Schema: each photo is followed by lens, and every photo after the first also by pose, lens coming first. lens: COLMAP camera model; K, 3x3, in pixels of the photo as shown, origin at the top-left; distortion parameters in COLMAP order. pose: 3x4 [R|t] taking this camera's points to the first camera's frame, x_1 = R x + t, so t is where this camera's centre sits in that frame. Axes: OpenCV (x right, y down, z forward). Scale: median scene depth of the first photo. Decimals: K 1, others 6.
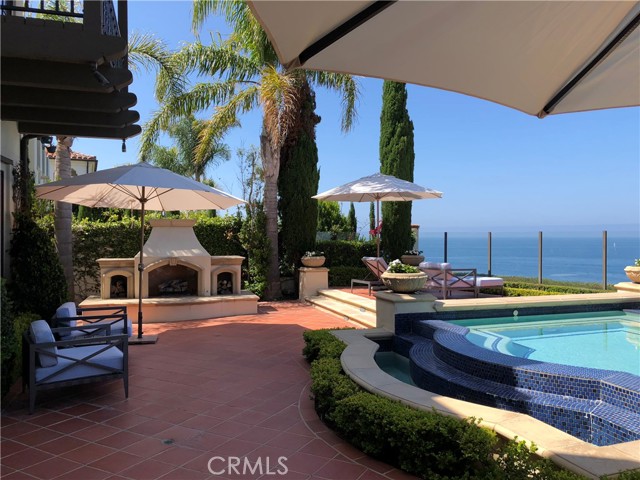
lens RADIAL K [[522.1, 0, 318.1], [0, 522.1, 237.7], [0, 0, 1]] dist [0.070344, -0.125624]
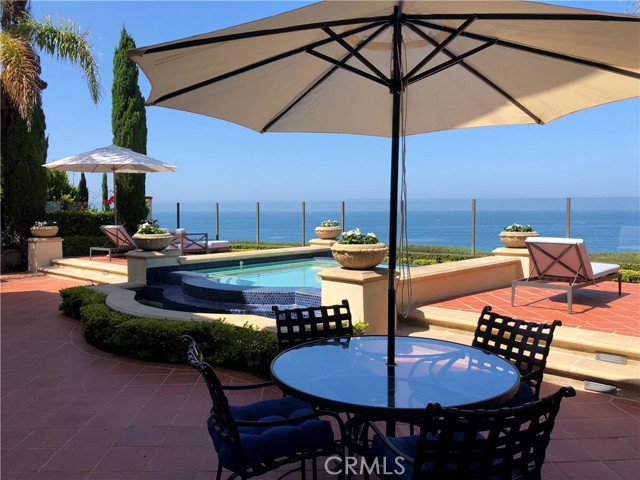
lens RADIAL K [[522.1, 0, 318.1], [0, 522.1, 237.7], [0, 0, 1]] dist [0.070344, -0.125624]
pose [[0.868805, -0.026731, 0.494432, -0.054145], [0.002663, 0.998780, 0.049318, 0.009934], [-0.495147, -0.041531, 0.867816, -0.119399]]
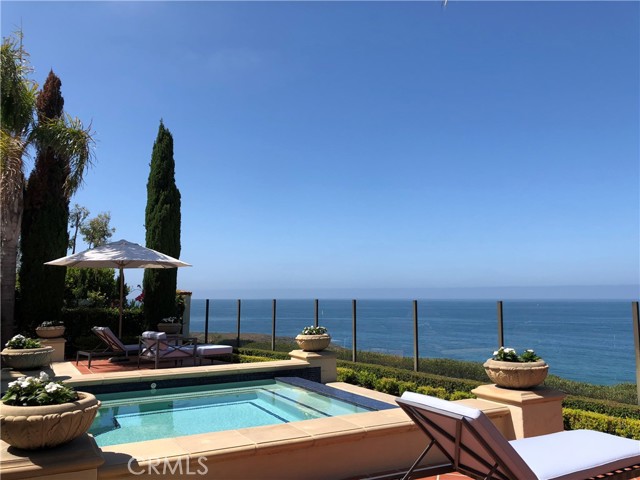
lens RADIAL K [[522.1, 0, 318.1], [0, 522.1, 237.7], [0, 0, 1]] dist [0.070344, -0.125624]
pose [[0.978223, 0.023916, 0.206175, 0.265752], [0.000334, 0.993156, -0.116792, -0.011549], [-0.207558, 0.114318, 0.971520, -0.041991]]
